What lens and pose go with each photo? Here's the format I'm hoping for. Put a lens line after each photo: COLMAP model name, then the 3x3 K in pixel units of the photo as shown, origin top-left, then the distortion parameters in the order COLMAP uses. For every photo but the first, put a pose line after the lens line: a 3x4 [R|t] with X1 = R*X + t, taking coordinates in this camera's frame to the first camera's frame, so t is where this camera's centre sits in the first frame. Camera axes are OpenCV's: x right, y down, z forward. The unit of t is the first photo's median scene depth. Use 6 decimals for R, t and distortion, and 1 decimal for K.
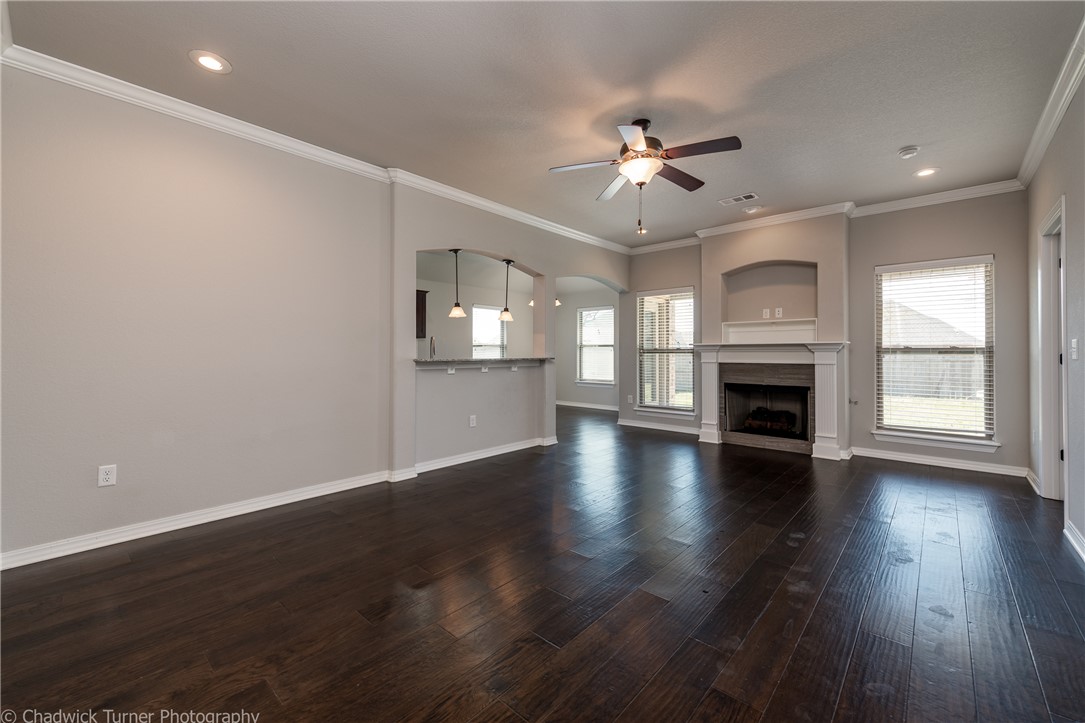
lens RADIAL K [[424.4, 0, 542.5], [0, 424.4, 361.5], [0, 0, 1]] dist [0.000029, 0.000005]
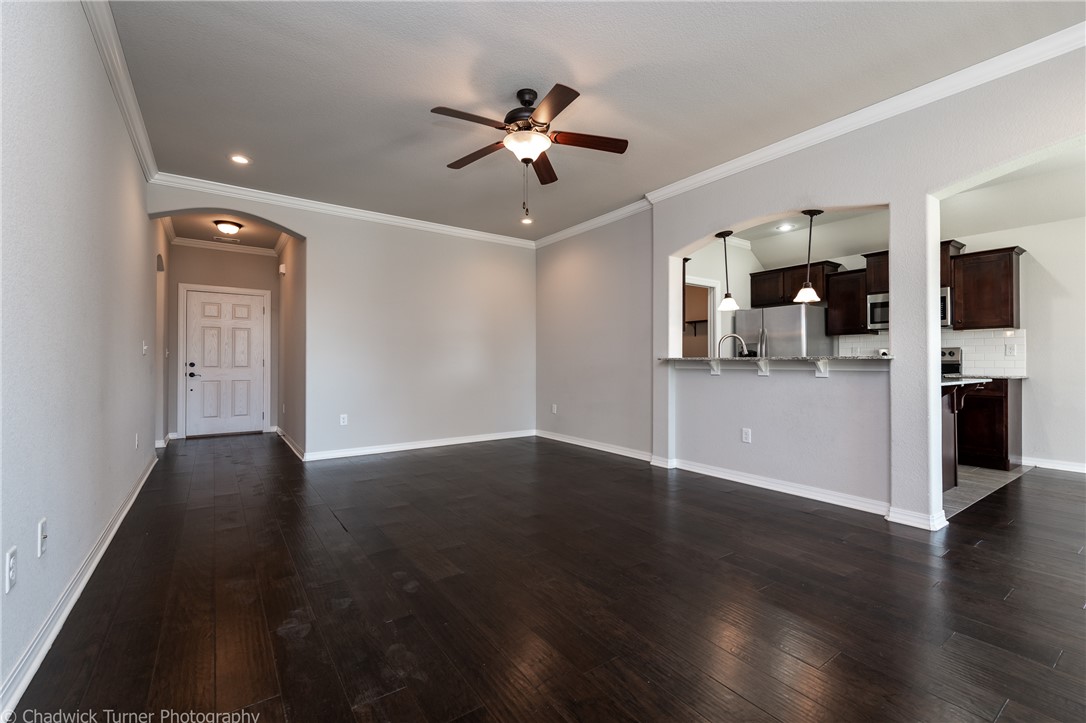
lens RADIAL K [[464.3, 0, 543.0], [0, 464.3, 361.5], [0, 0, 1]] dist [0.001229, 0.000056]
pose [[-0.209598, -0.002827, -0.977783, 0.937302], [-0.017953, 0.999838, 0.000958, 0.008476], [0.977623, 0.017755, -0.209615, 0.965882]]
